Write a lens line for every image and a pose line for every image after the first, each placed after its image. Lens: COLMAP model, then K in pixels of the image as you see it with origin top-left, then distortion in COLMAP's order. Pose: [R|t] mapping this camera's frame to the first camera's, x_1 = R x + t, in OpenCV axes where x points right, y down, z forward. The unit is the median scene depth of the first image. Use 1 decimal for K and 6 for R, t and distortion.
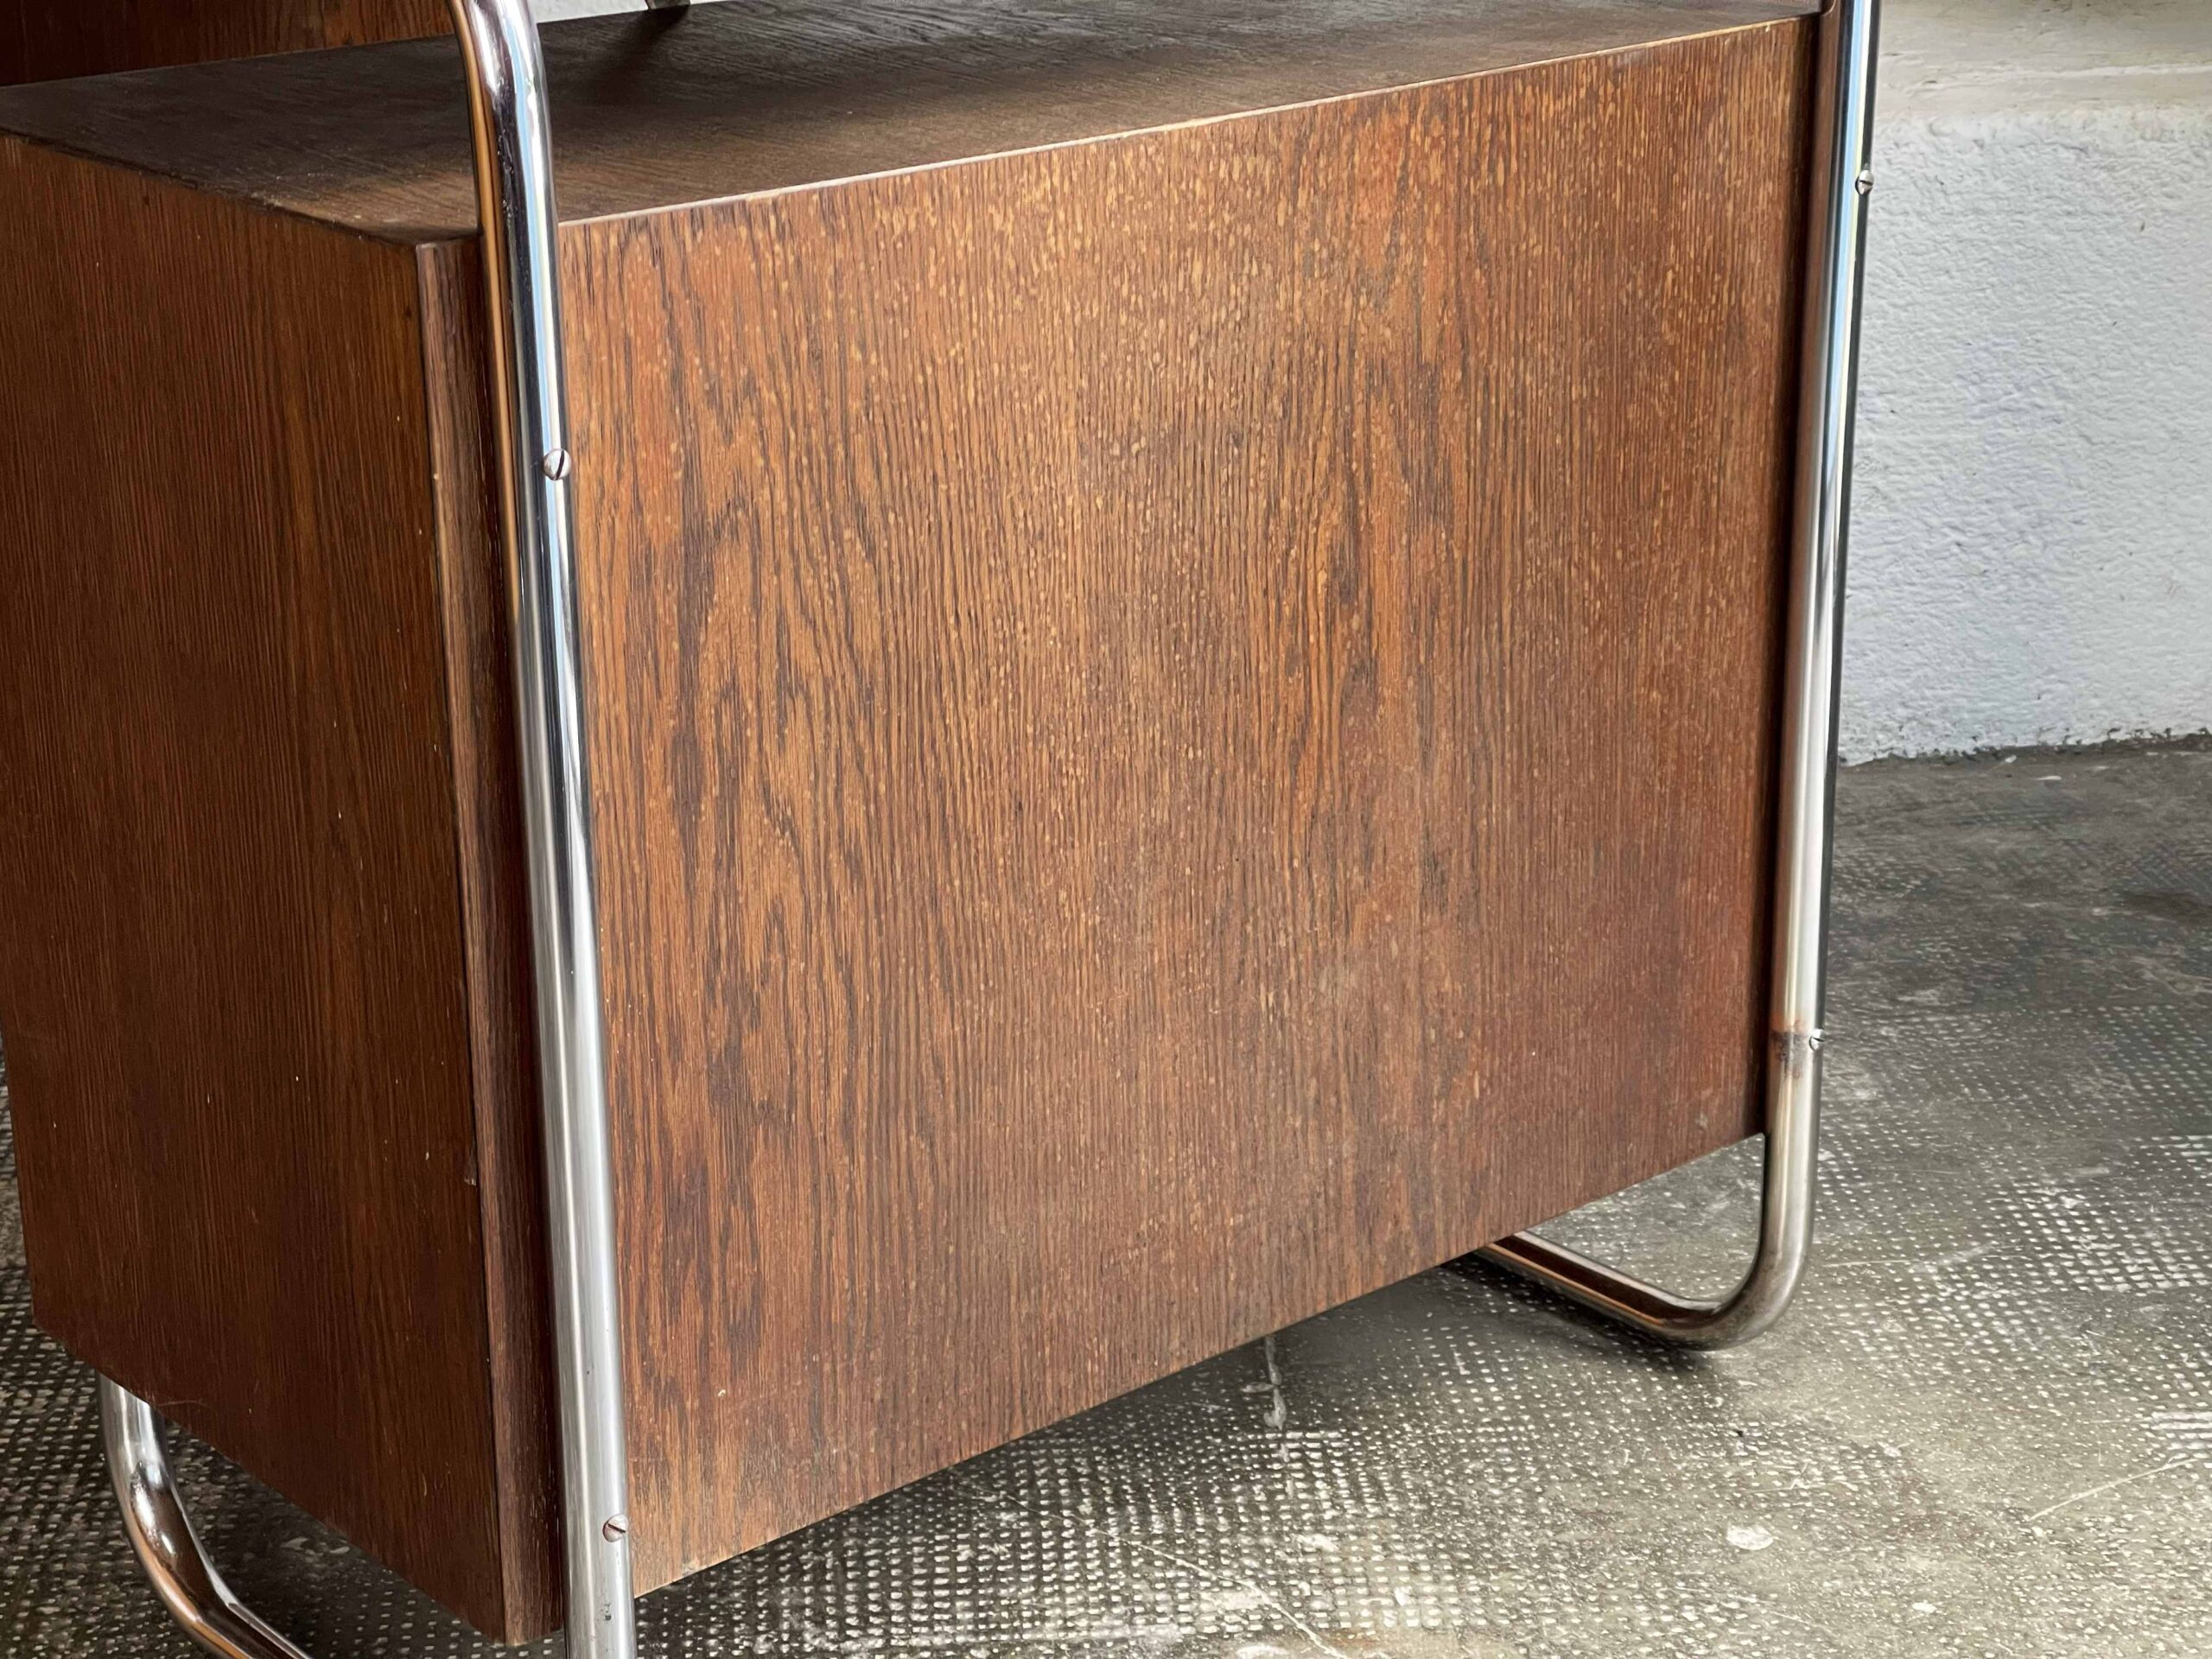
lens RADIAL K [[4142.8, 0, 1094.1], [0, 4142.8, 829.7], [0, 0, 1]] dist [0.303761, -0.972536]
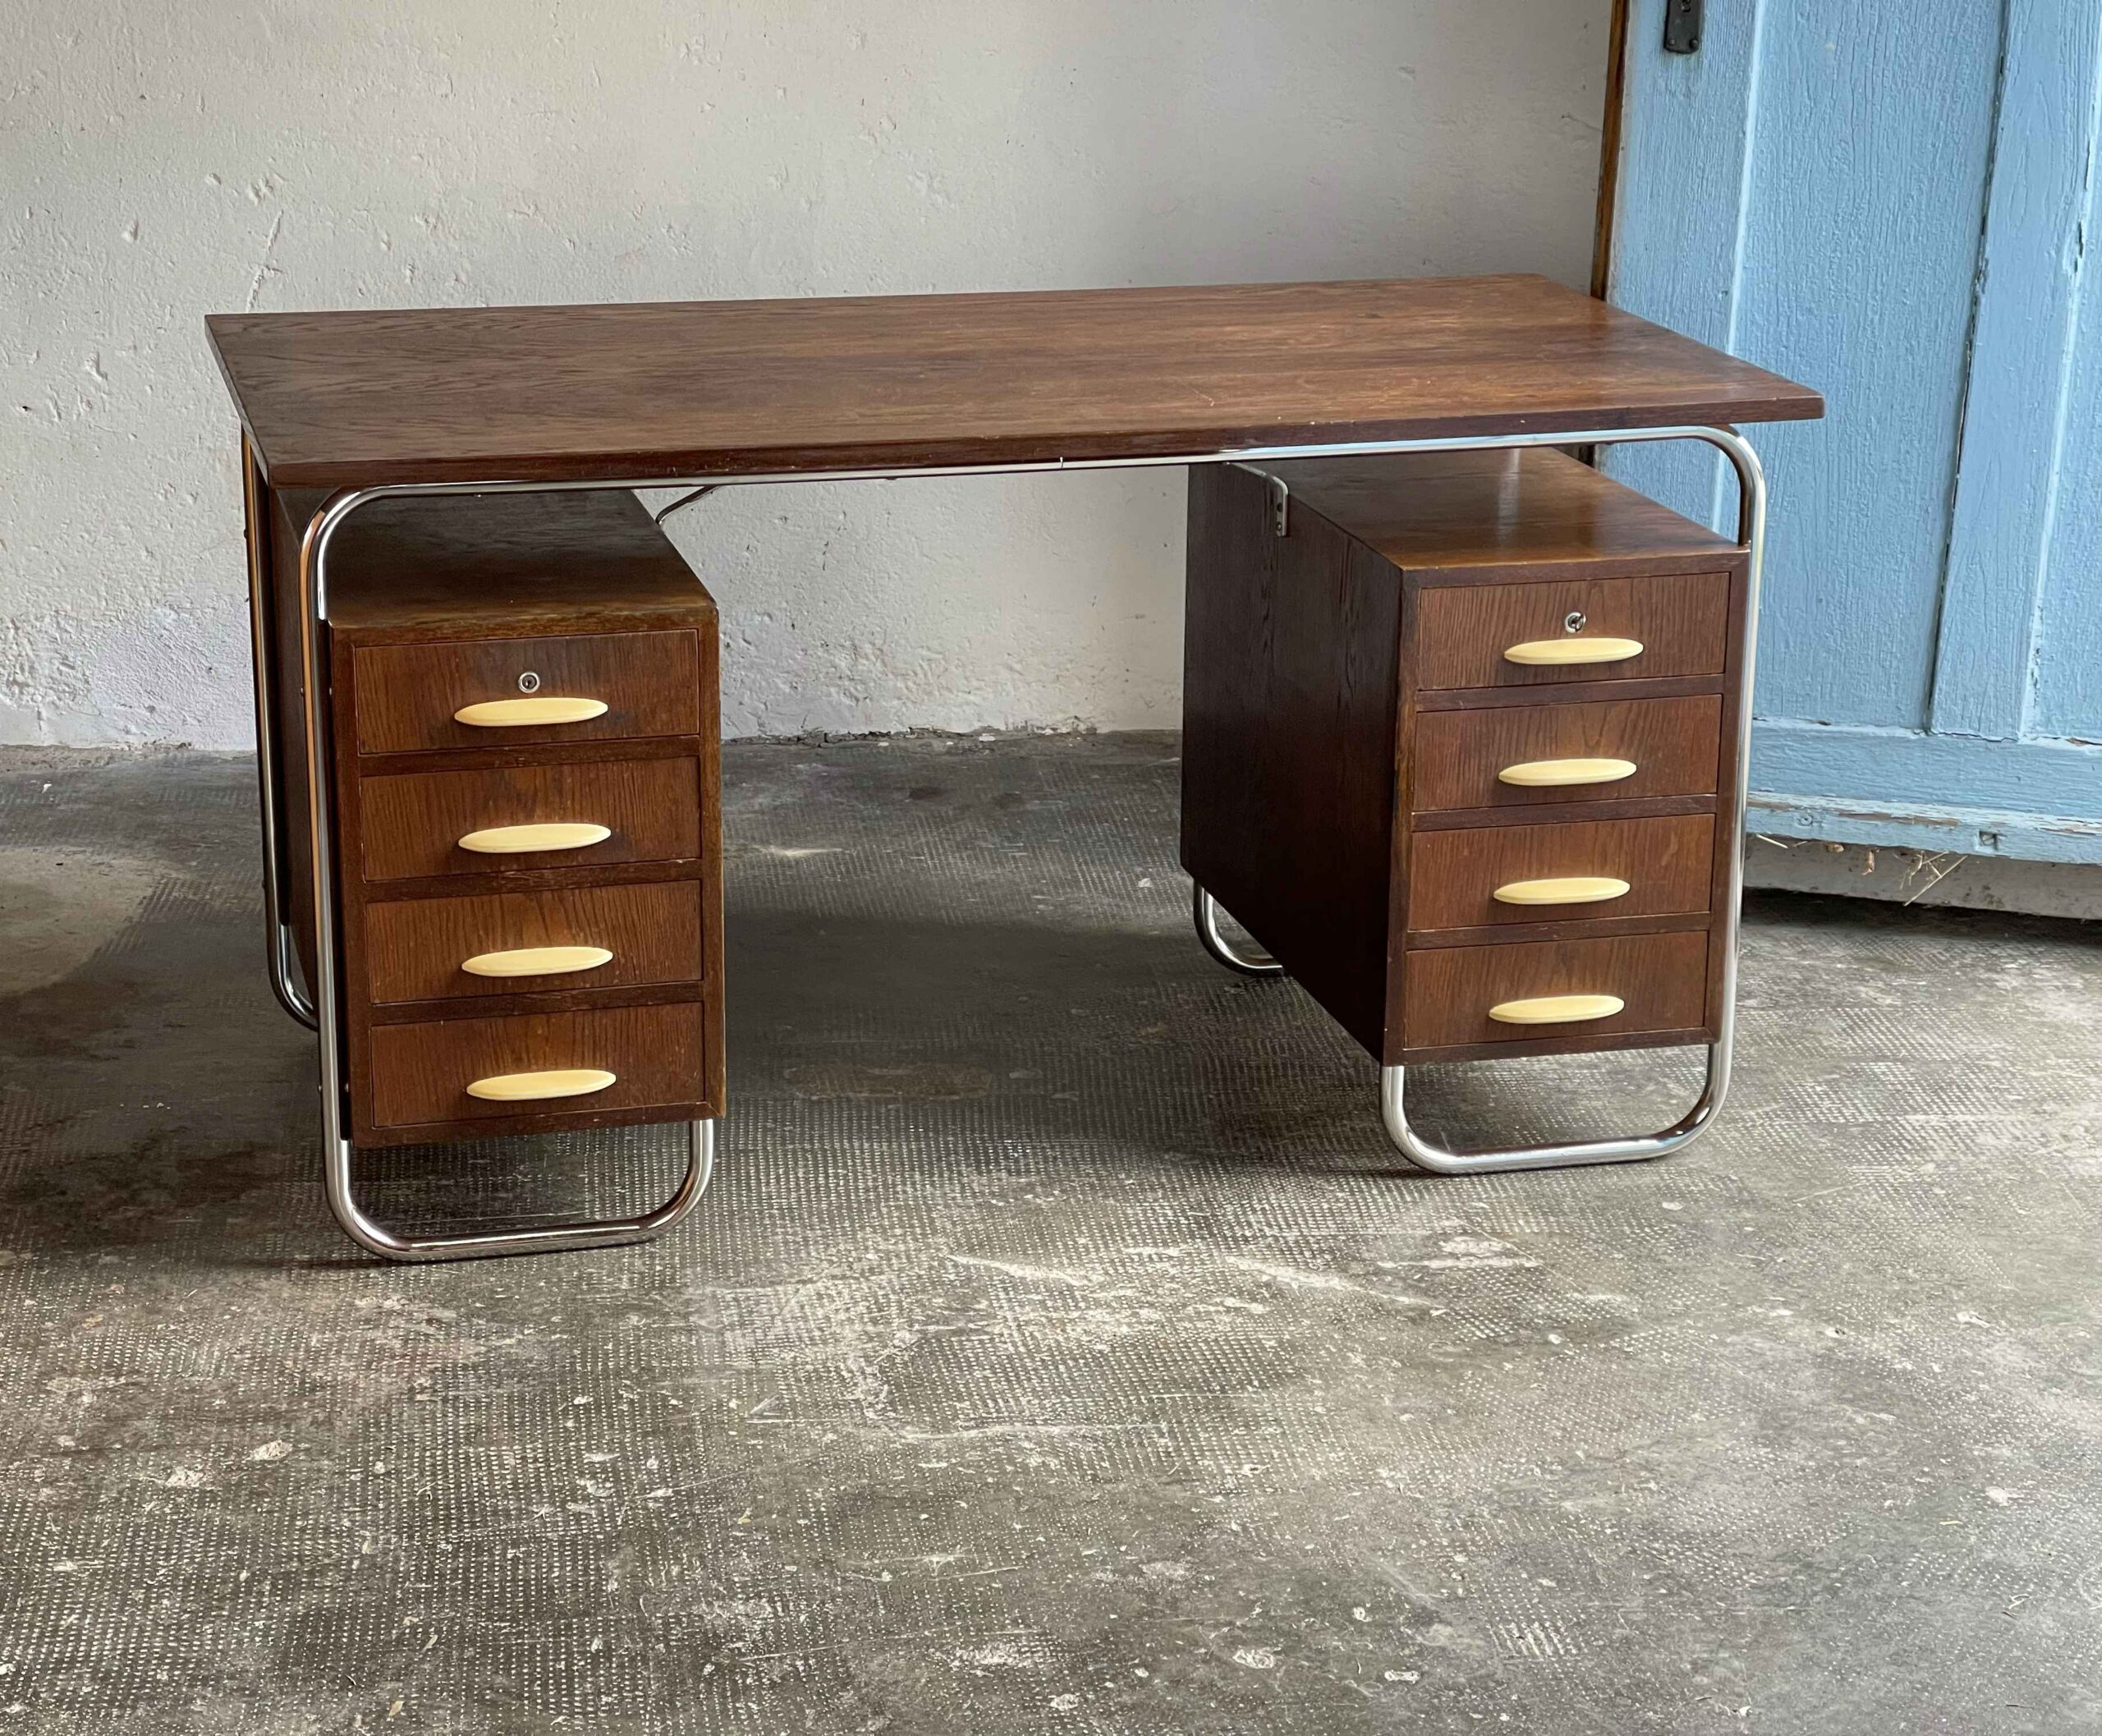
lens RADIAL K [[4295.1, 0, 937.7], [0, 4295.1, 841.3], [0, 0, 1]] dist [0.233970, 0.121287]
pose [[0.999758, 0.017412, 0.013425, -0.267943], [-0.016683, 0.998476, -0.052597, 0.098938], [-0.014321, 0.052361, 0.998526, -1.304945]]
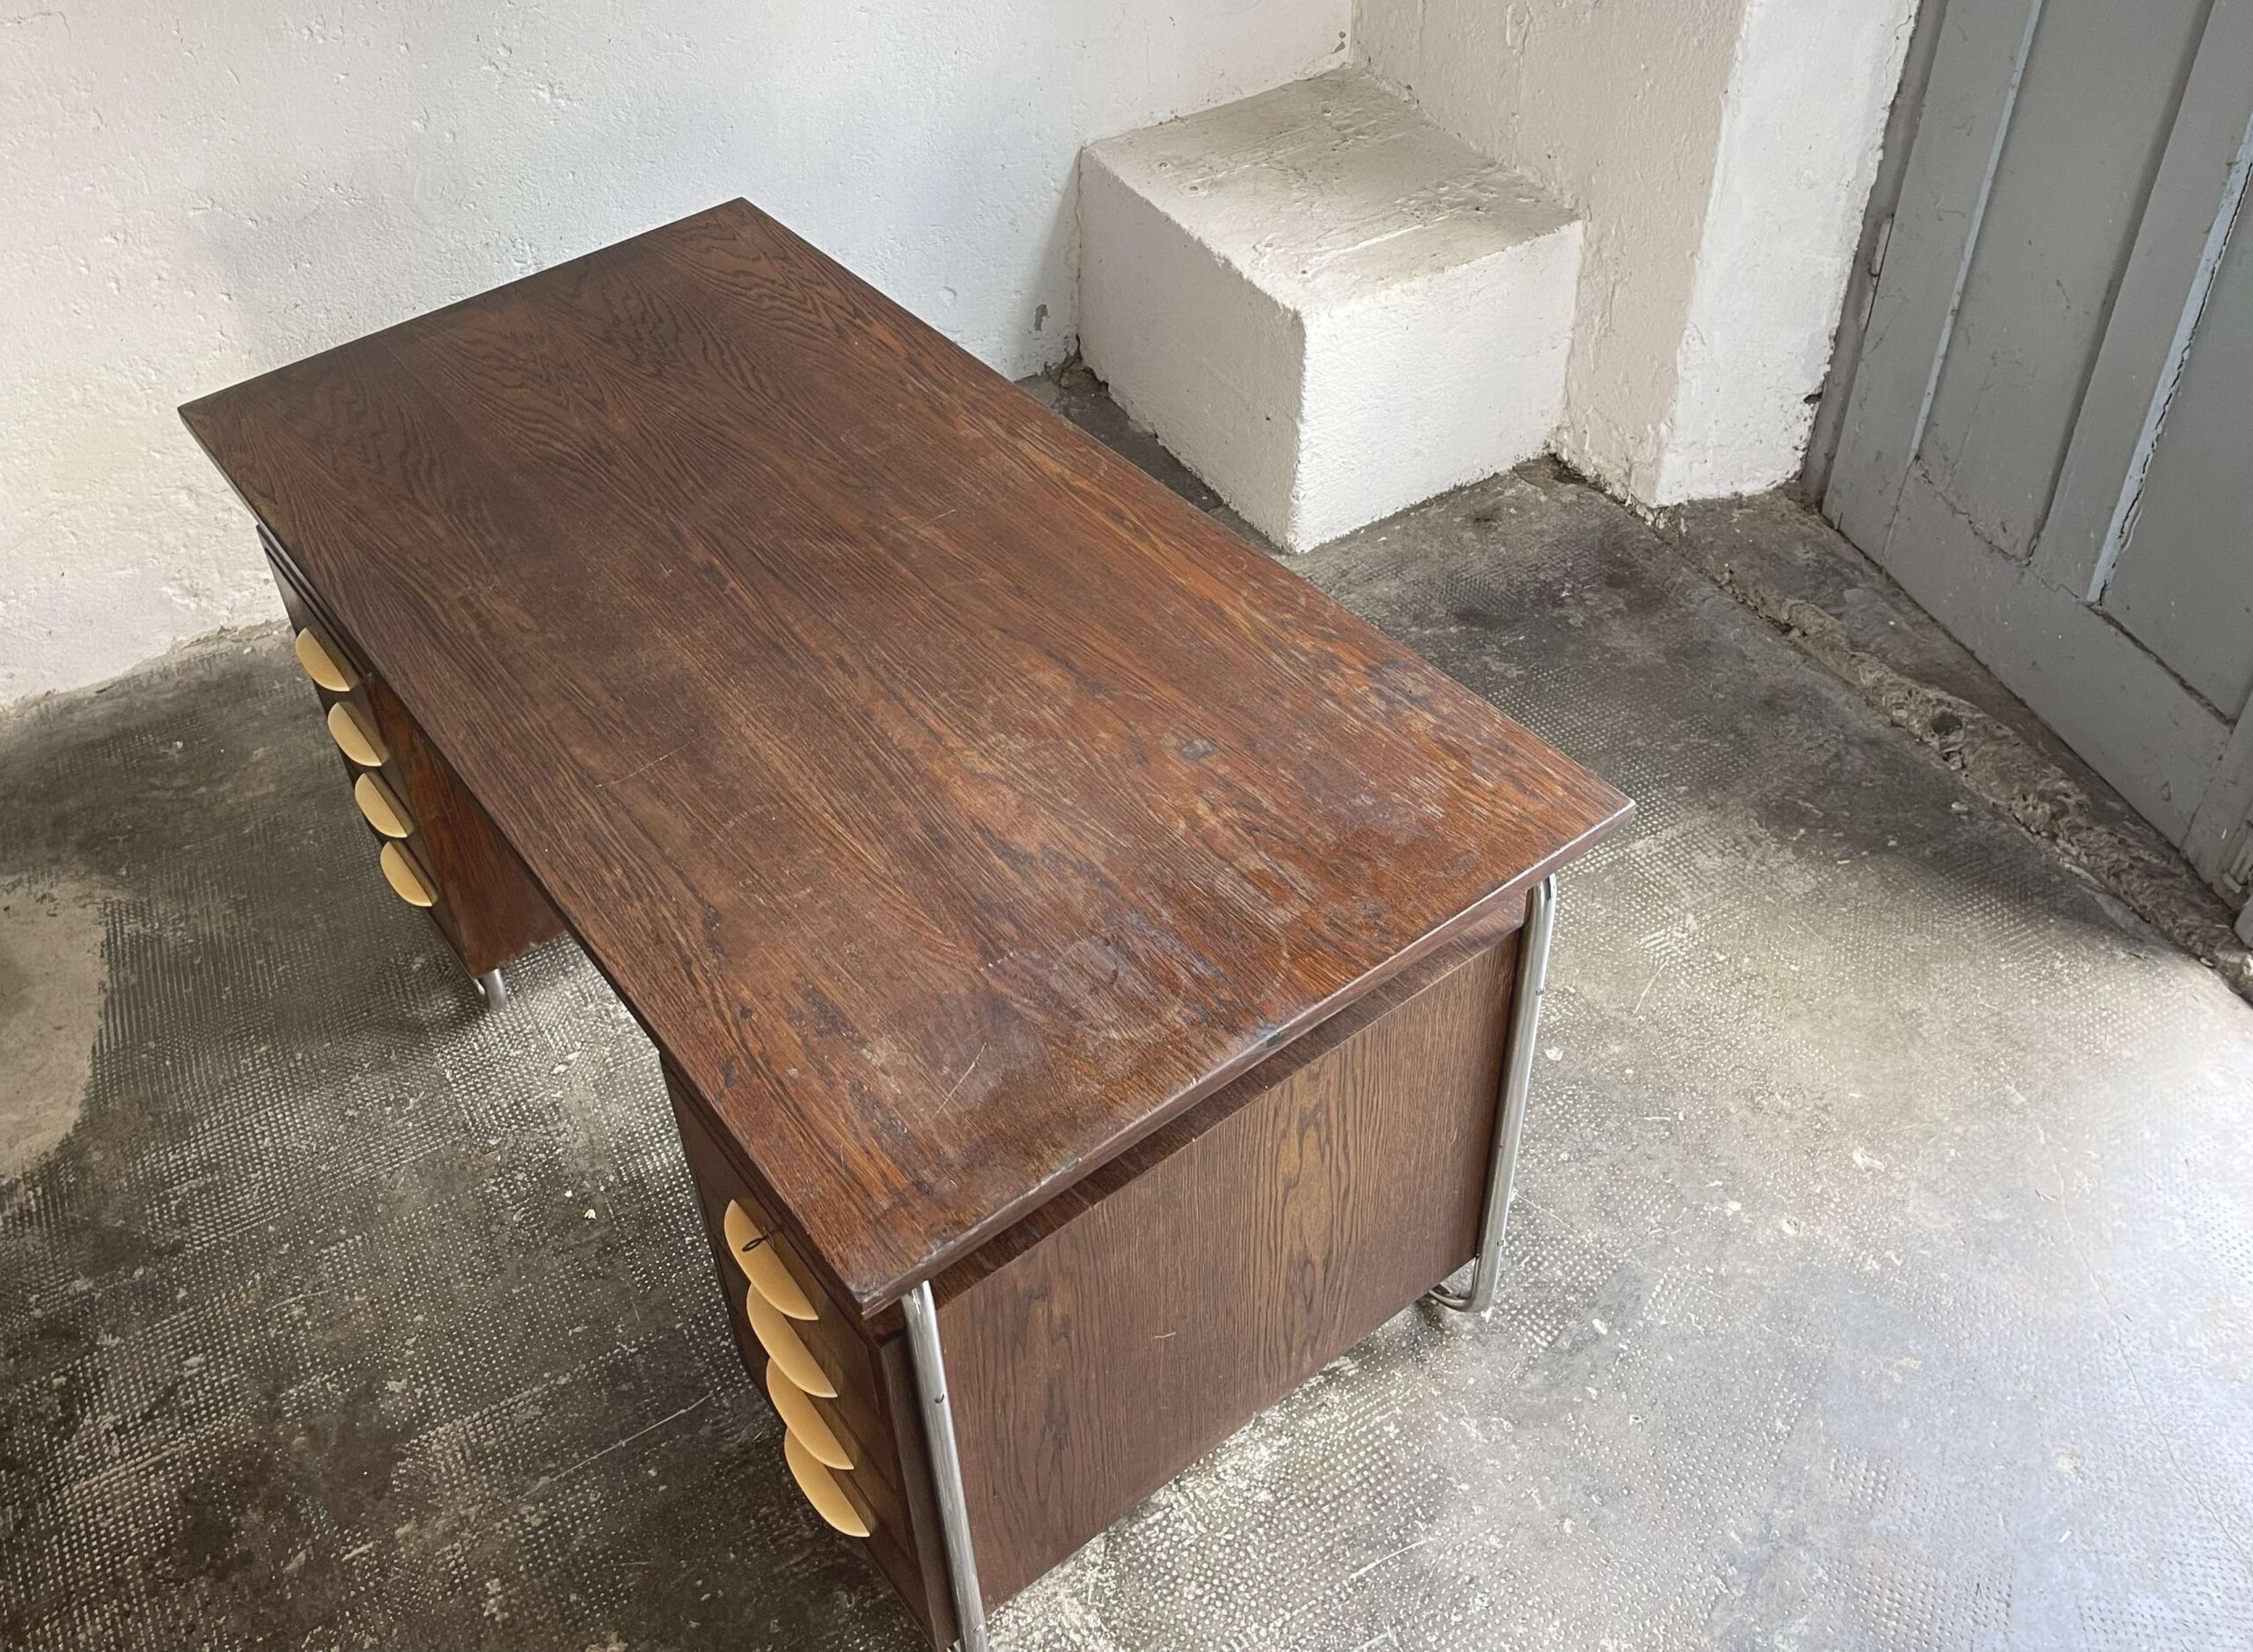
lens RADIAL K [[2032.9, 0, 917.1], [0, 2032.9, 657.9], [0, 0, 1]] dist [0.043559, -0.007805]
pose [[0.935141, -0.276750, 0.221182, -0.450650], [0.190345, 0.919038, 0.345165, -0.601061], [-0.298799, -0.280677, 0.912107, -0.030756]]
